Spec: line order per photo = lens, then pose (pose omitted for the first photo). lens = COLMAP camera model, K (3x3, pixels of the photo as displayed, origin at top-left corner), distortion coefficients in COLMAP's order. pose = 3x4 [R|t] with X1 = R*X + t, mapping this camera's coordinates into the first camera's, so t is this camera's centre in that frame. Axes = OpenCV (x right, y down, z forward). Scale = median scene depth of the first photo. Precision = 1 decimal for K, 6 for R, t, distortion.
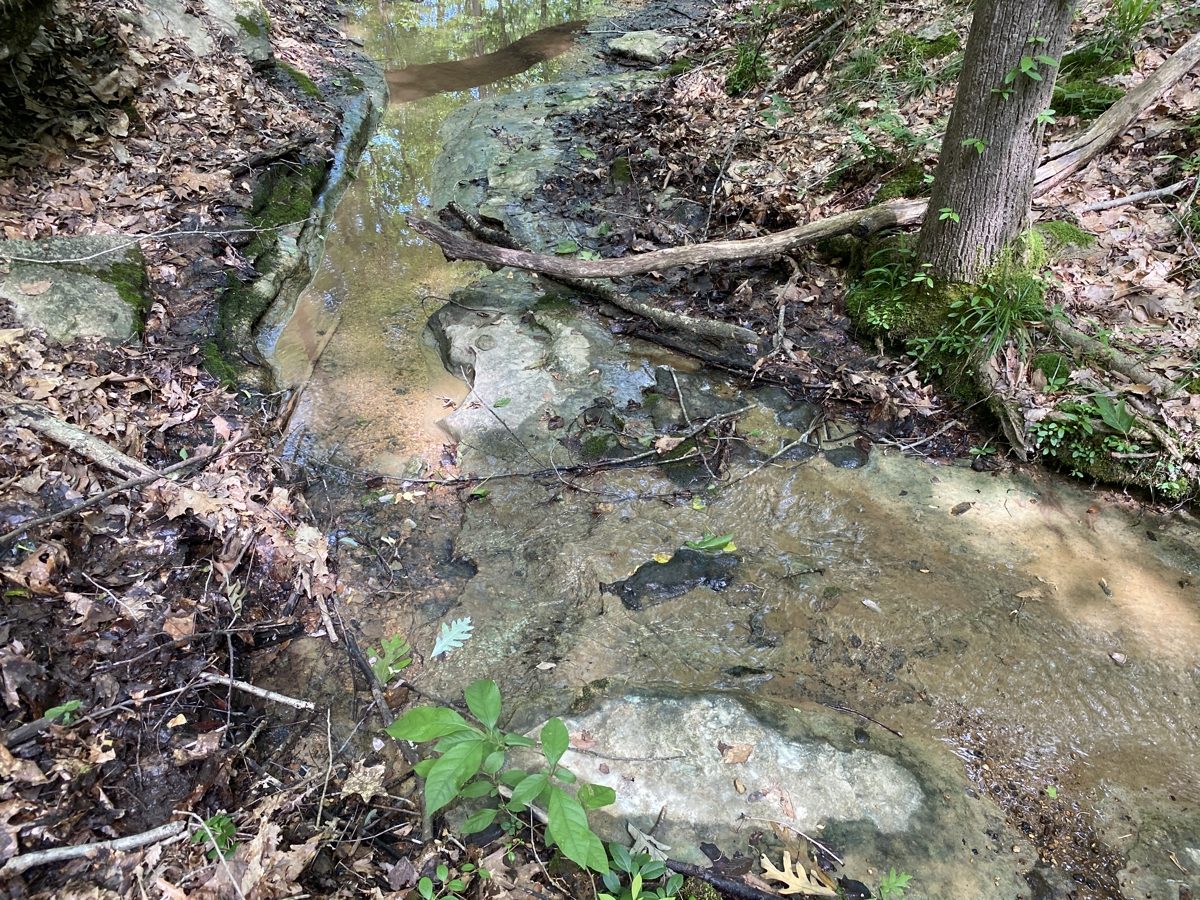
lens RADIAL K [[890.5, 0, 622.3], [0, 890.5, 449.3], [0, 0, 1]] dist [0.045564, -0.043624]
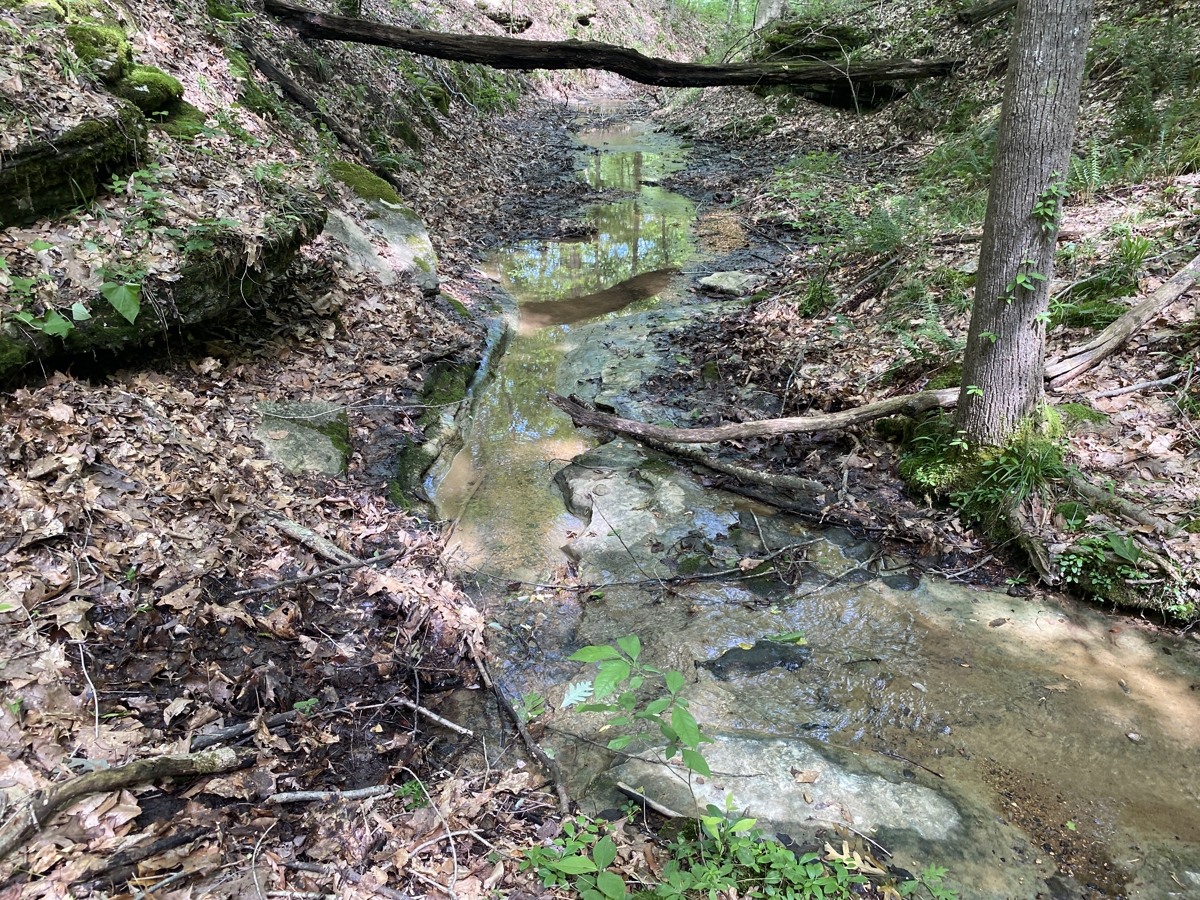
lens RADIAL K [[890.5, 0, 622.3], [0, 890.5, 449.3], [0, 0, 1]] dist [0.045564, -0.043624]
pose [[0.995765, 0.016925, -0.090367, -0.014955], [-0.038798, 0.968457, -0.246140, 0.144646], [0.083351, 0.248604, 0.965012, -0.234180]]
